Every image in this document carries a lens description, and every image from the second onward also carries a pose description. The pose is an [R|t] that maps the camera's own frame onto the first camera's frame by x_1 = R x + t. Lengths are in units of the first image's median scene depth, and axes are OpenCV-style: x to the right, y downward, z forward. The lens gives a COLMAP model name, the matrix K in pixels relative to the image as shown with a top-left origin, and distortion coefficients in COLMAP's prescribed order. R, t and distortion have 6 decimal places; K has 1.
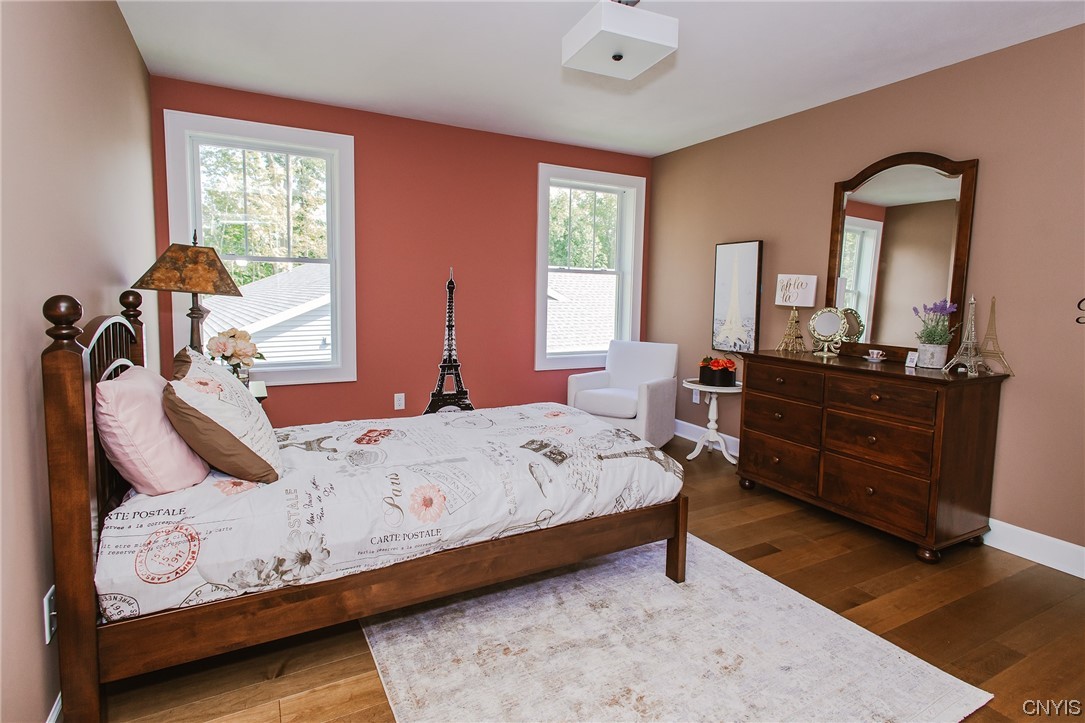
lens RADIAL K [[555.7, 0, 528.0], [0, 555.7, 338.1], [0, 0, 1]] dist [0.013986, 0.001548]
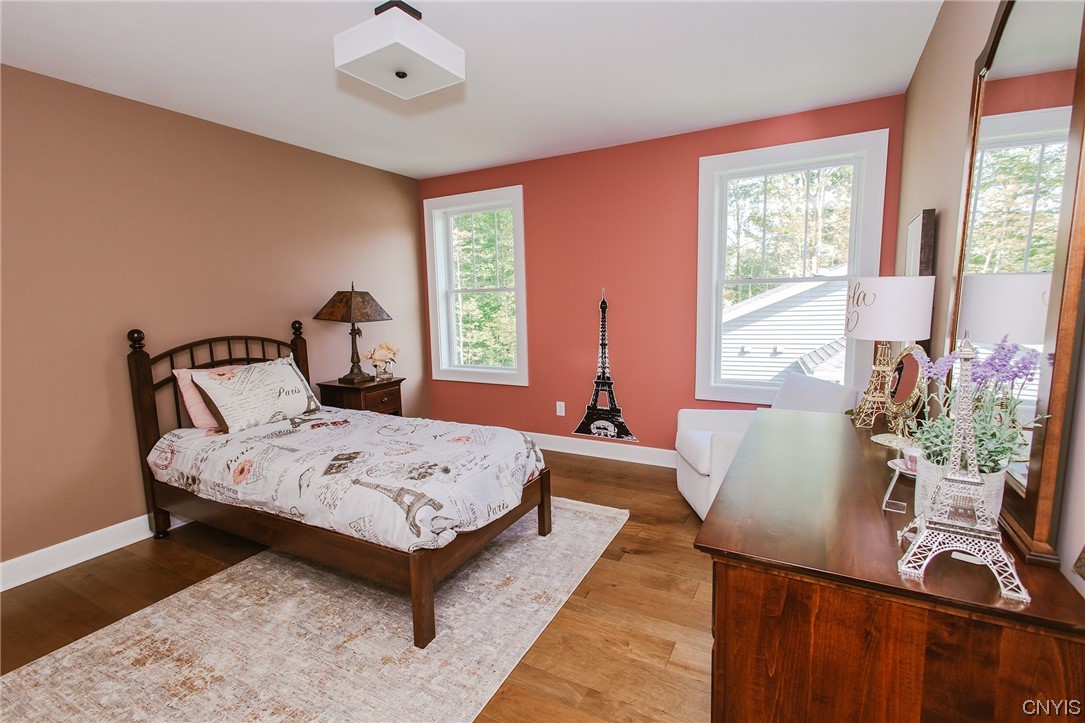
lens RADIAL K [[486.8, 0, 536.9], [0, 486.8, 358.8], [0, 0, 1]] dist [0.015975, 0.000012]
pose [[0.556749, 0.068931, -0.827816, 0.683345], [-0.037486, 0.997621, 0.057860, -0.053742], [0.829835, -0.001182, 0.558008, 0.488696]]
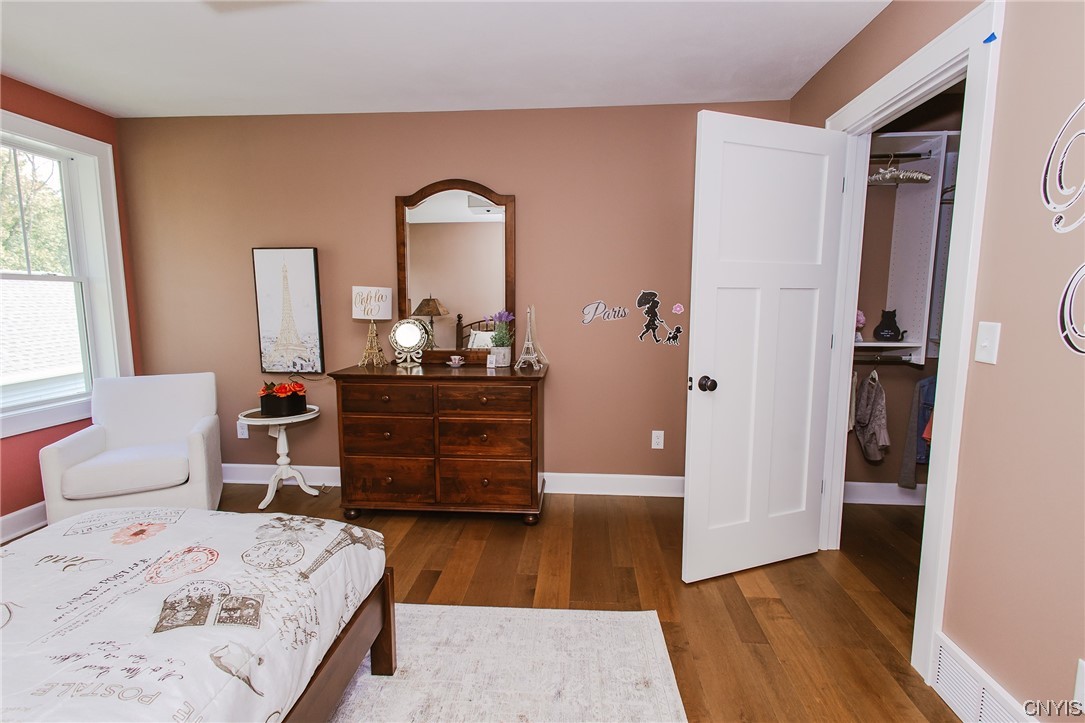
lens RADIAL K [[506.7, 0, 546.4], [0, 506.7, 364.5], [0, 0, 1]] dist [0.015227, -0.006030]
pose [[0.526142, -0.128273, 0.840667, -0.120988], [0.084789, 0.991545, 0.098228, -0.041275], [-0.846159, 0.019597, 0.532570, 0.278564]]
